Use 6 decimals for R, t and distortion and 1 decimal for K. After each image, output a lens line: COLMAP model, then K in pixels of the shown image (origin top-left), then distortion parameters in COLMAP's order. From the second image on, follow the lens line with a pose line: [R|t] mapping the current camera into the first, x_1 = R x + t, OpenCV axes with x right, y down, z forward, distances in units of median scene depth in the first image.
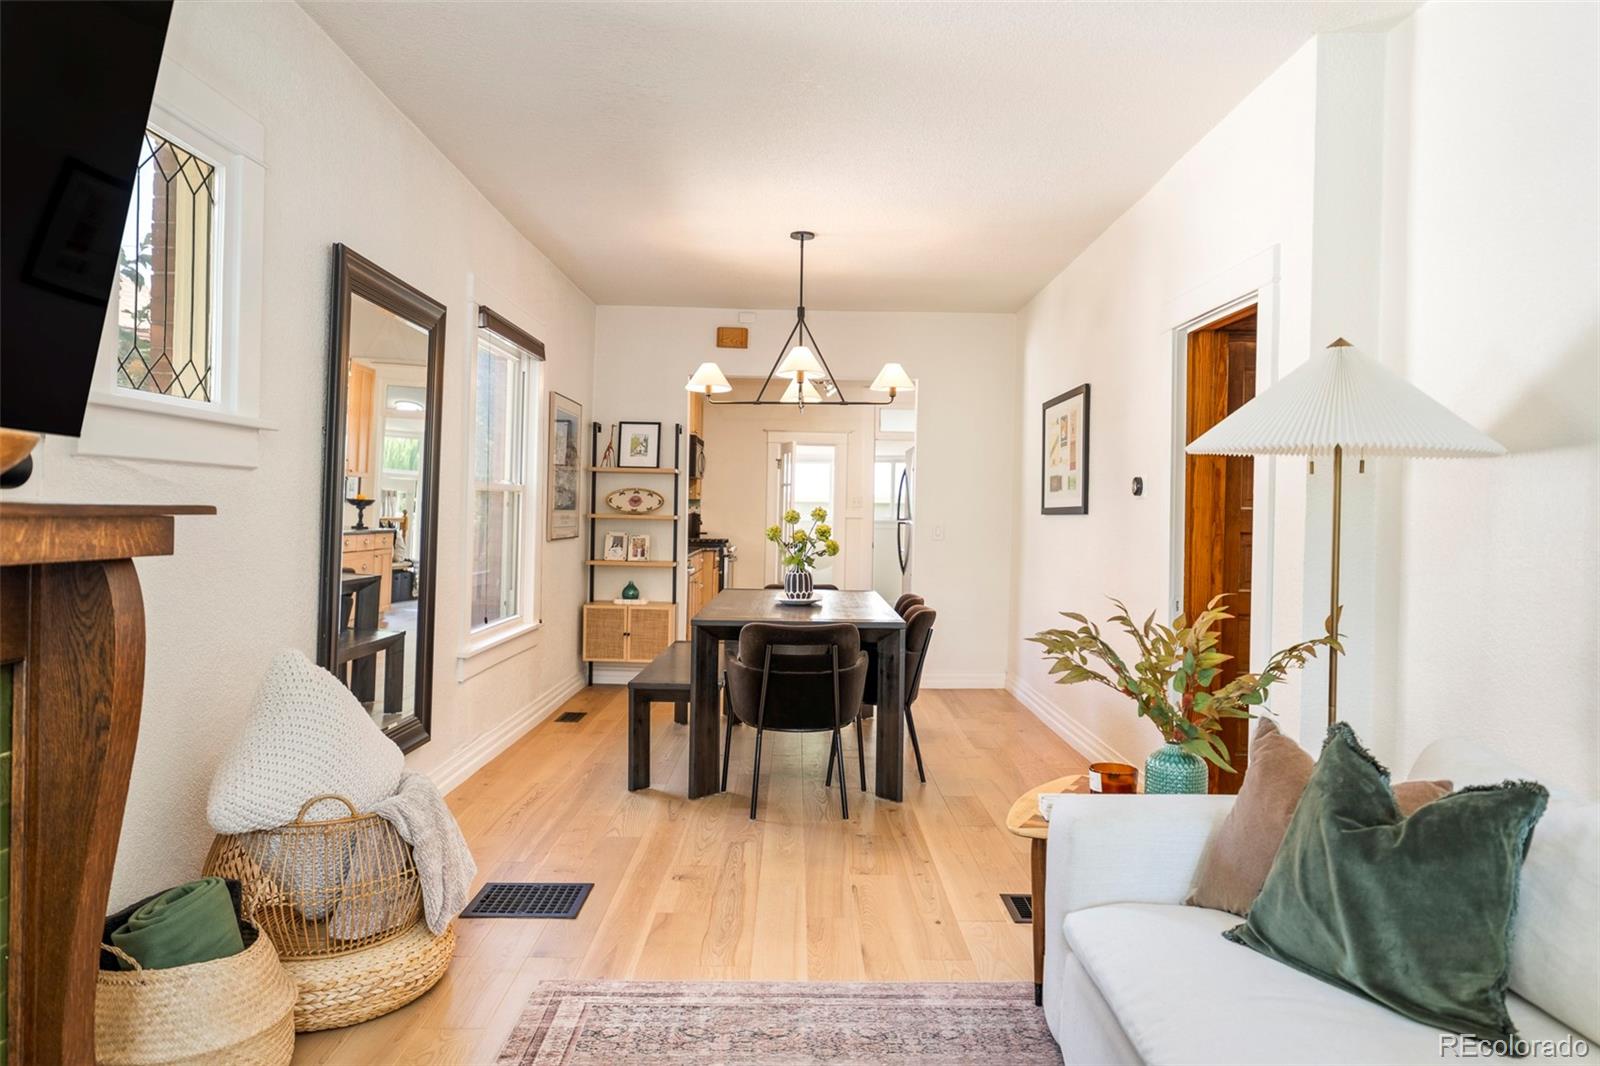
lens RADIAL K [[1092.3, 0, 802.3], [0, 1092.3, 530.8], [0, 0, 1]] dist [0.000060, 0.000052]
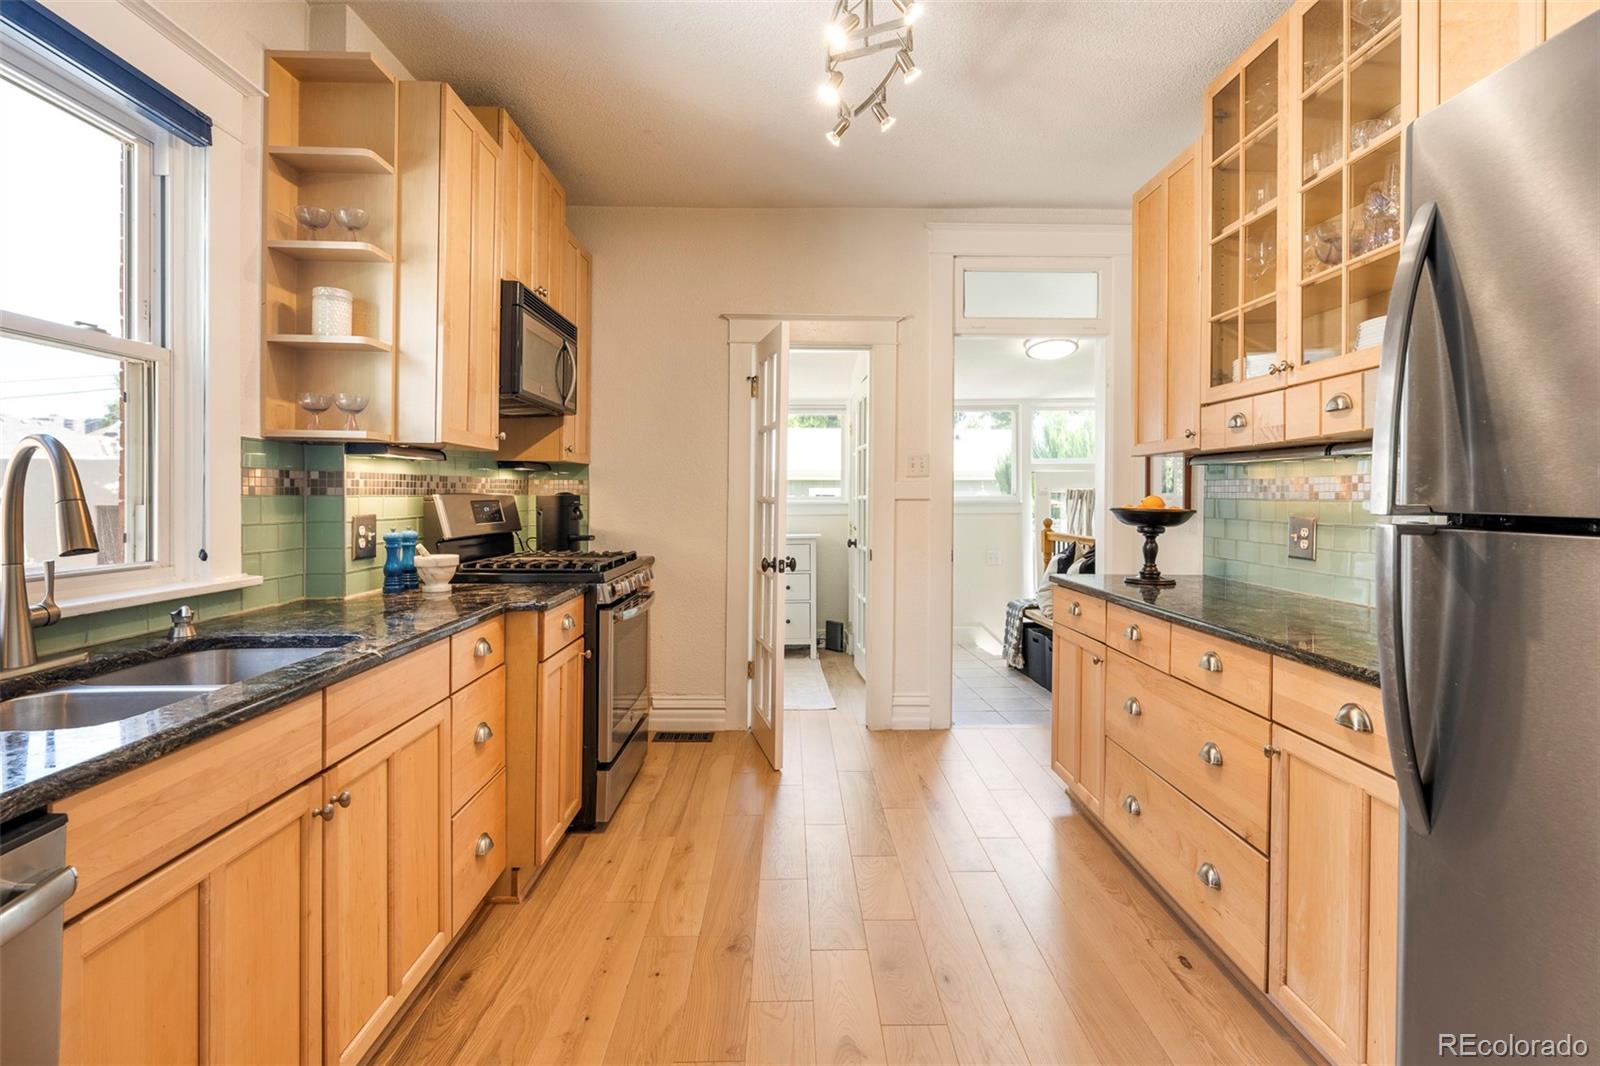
lens RADIAL K [[816.4, 0, 810.3], [0, 816.4, 498.6], [0, 0, 1]] dist [0.002489, 0.000378]
pose [[0.999682, -0.016440, 0.019134, -0.009599], [0.016625, 0.999816, -0.009556, -0.019214], [-0.018974, 0.009871, 0.999771, 1.341293]]
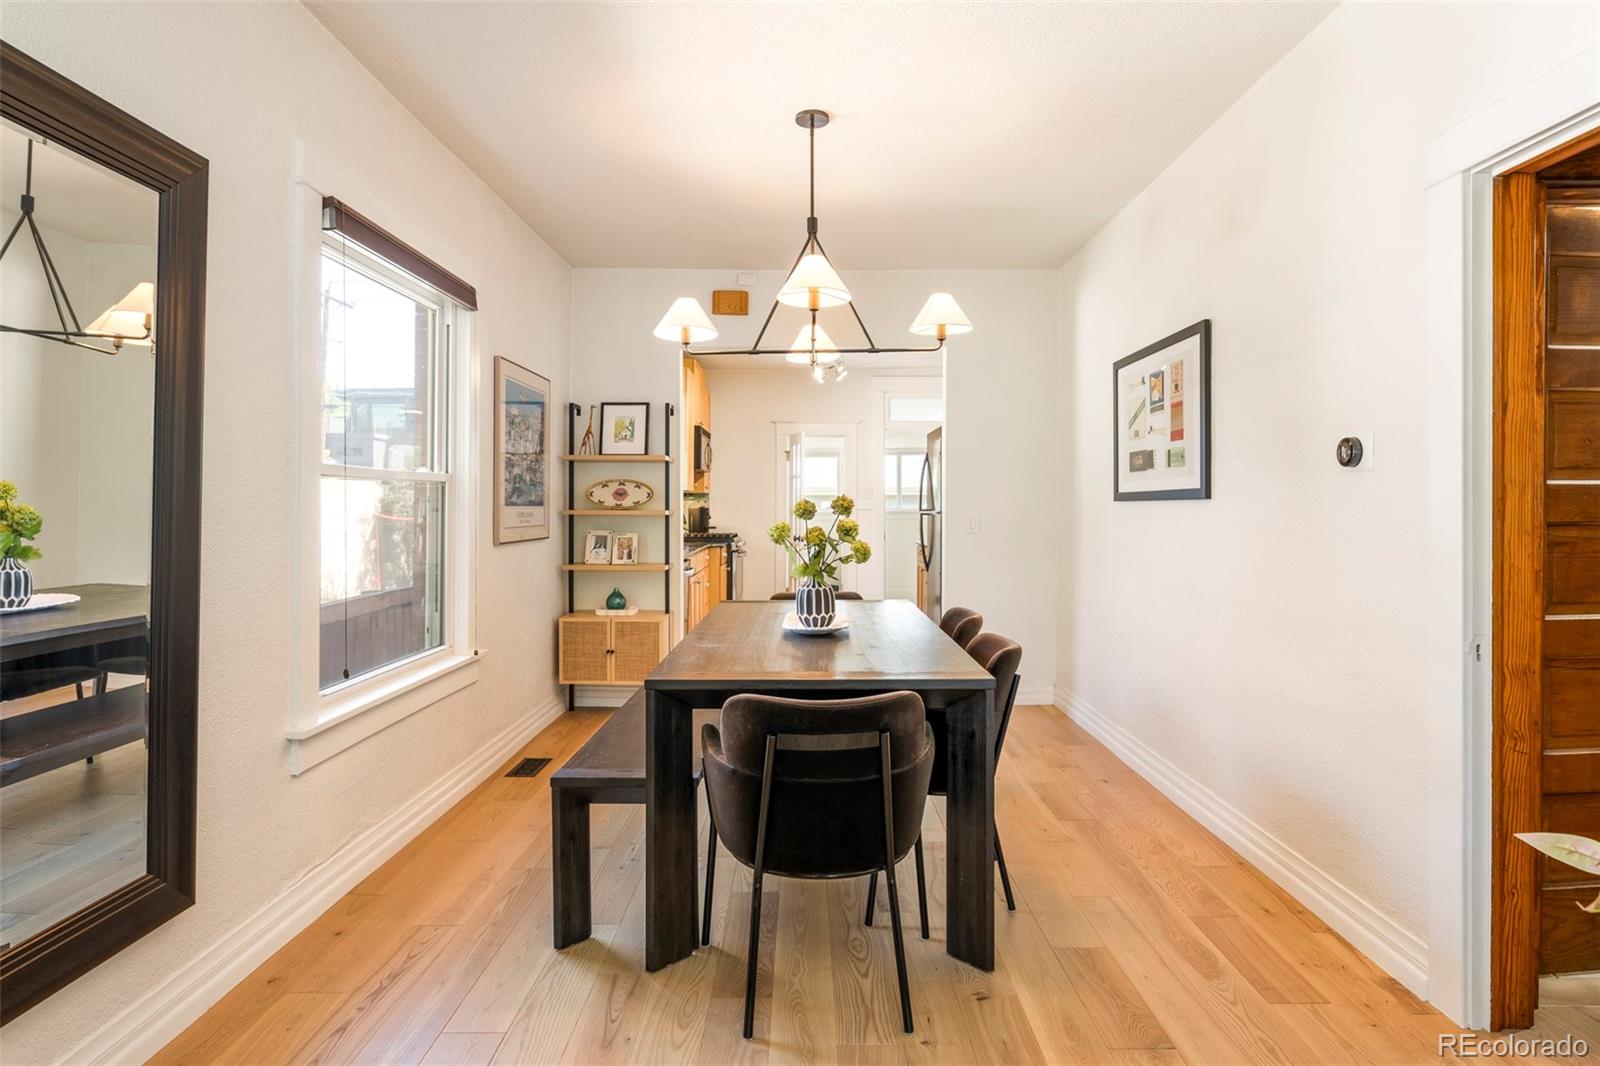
lens RADIAL K [[901.7, 0, 799.7], [0, 901.7, 521.1], [0, 0, 1]] dist [0.000256, -0.000066]
pose [[0.999786, -0.017391, -0.011227, -0.005948], [0.017397, 0.999849, 0.000490, -0.005397], [0.011217, -0.000686, 0.999937, 0.390546]]
